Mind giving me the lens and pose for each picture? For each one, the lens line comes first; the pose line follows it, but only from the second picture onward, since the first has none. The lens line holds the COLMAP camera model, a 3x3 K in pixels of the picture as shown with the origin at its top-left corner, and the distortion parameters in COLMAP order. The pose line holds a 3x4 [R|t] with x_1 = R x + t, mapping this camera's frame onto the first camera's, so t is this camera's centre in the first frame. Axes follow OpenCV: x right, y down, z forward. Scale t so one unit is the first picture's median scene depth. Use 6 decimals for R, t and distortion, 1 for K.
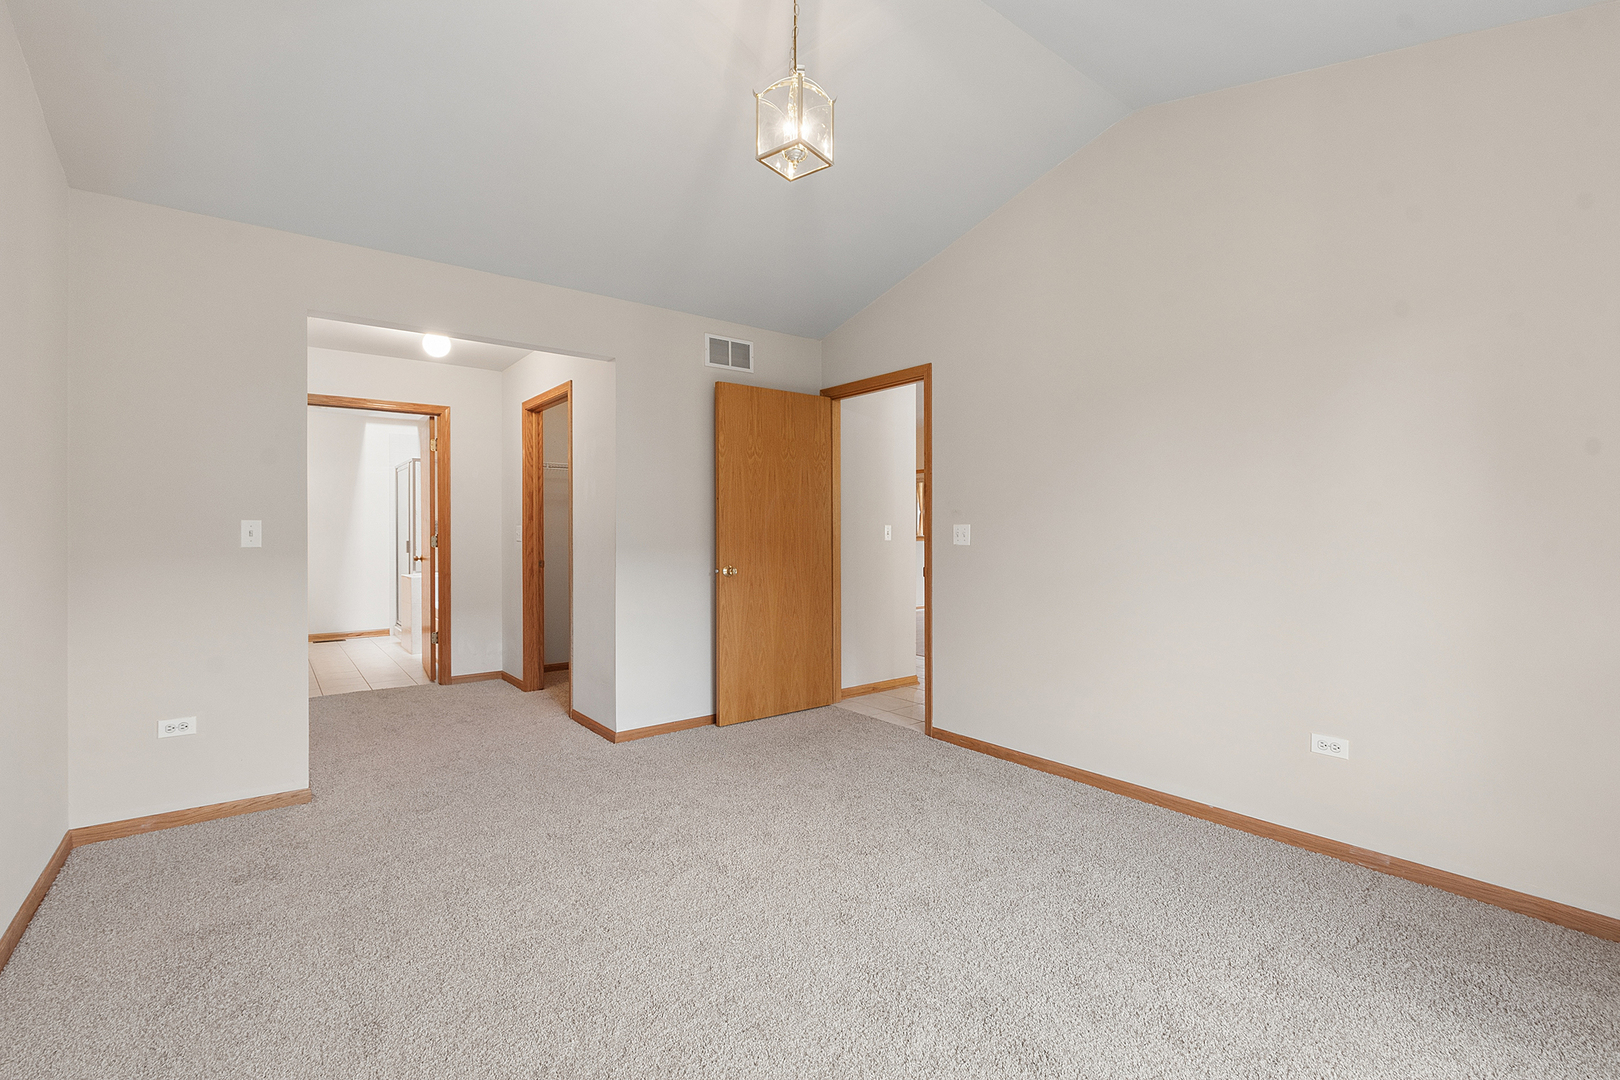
lens RADIAL K [[718.1, 0, 808.1], [0, 718.1, 537.4], [0, 0, 1]] dist [-0.005443, 0.001890]
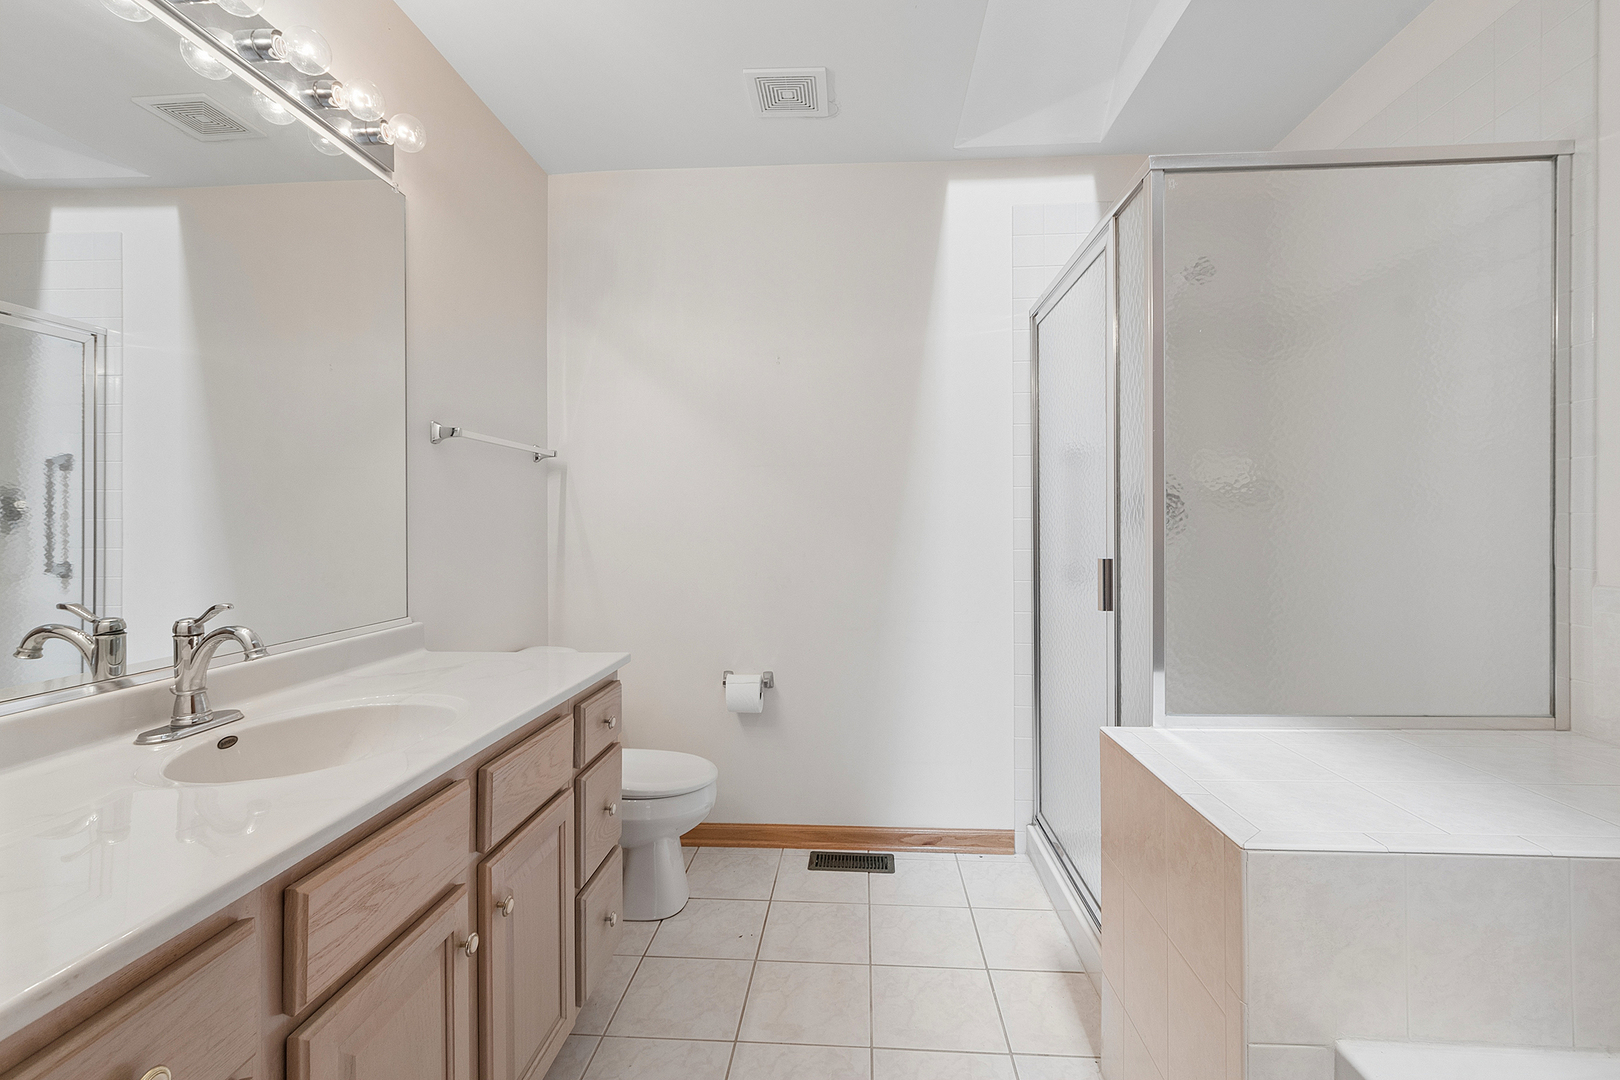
lens RADIAL K [[718.1, 0, 812.0], [0, 718.1, 531.1], [0, 0, 1]] dist [-0.005443, 0.001890]
pose [[0.741770, 0.001170, -0.670654, -0.441141], [-0.001395, 0.999999, 0.000201, -0.003453], [0.670653, 0.000787, 0.741771, 0.711385]]
